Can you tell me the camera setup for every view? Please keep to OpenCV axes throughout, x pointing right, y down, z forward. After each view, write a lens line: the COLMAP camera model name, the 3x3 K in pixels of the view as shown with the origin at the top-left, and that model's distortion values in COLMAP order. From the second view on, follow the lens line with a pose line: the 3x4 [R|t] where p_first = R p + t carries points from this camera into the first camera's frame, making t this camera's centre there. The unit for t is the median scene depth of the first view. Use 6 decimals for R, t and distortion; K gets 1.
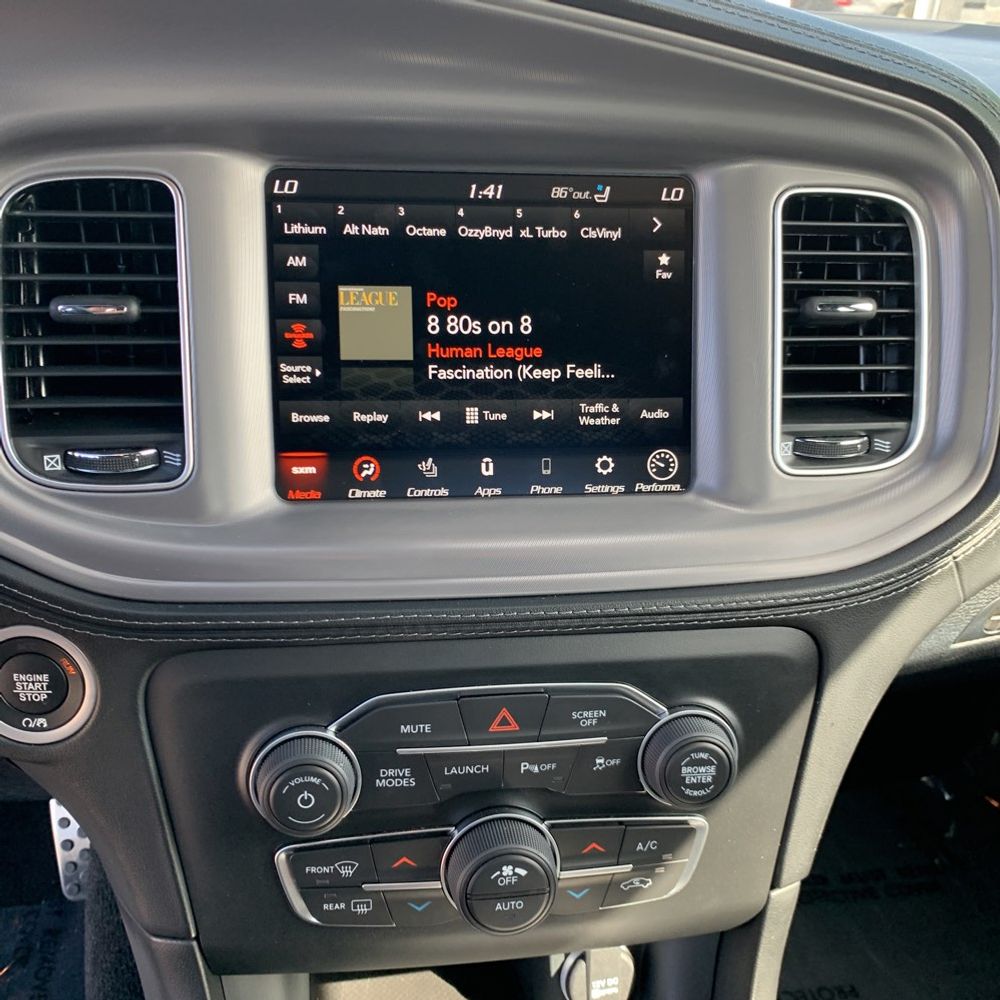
lens RADIAL K [[1022.0, 0, 500.0], [0, 1022.0, 500.0], [0, 0, 1]] dist [0.061124, -0.124947]
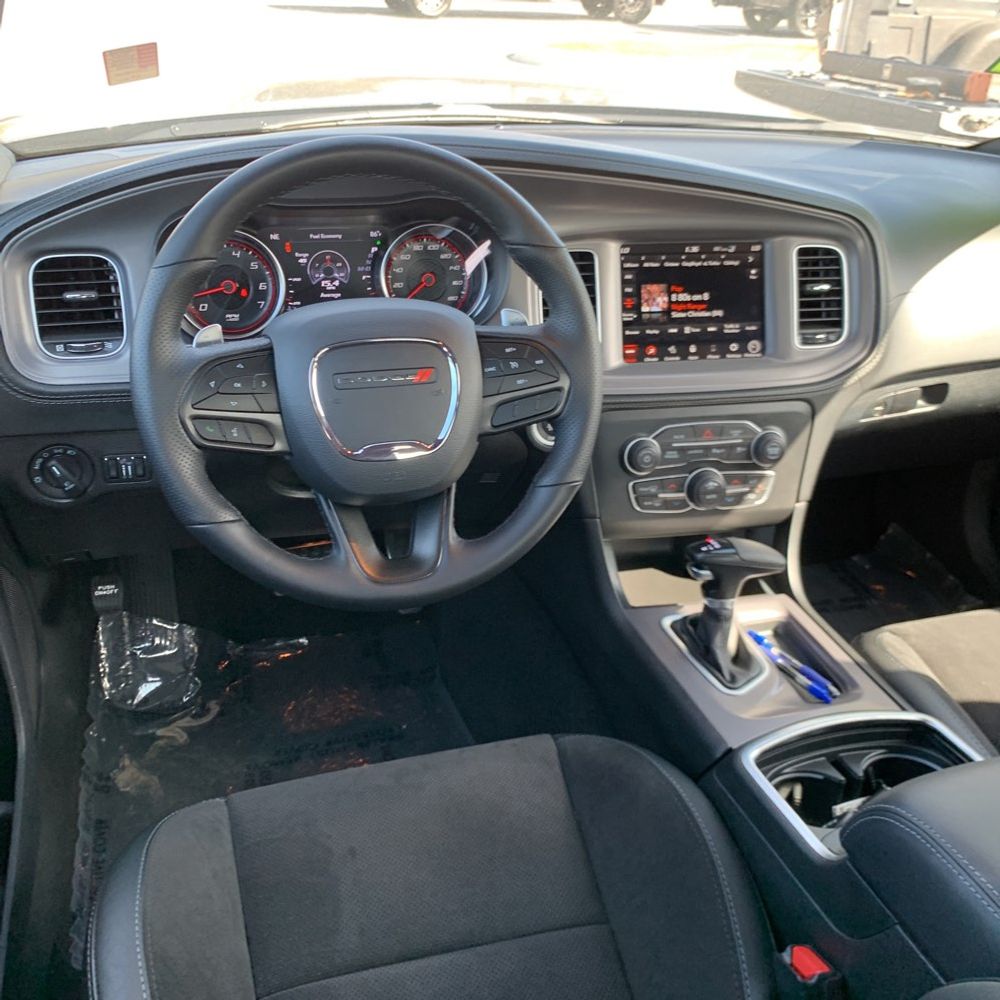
lens RADIAL K [[1022.0, 0, 500.0], [0, 1022.0, 500.0], [0, 0, 1]] dist [0.061124, -0.124947]
pose [[0.997288, -0.038631, 0.062637, -0.731663], [0.037064, 0.998975, 0.025981, 0.288785], [-0.063577, -0.023589, 0.997698, -1.766729]]
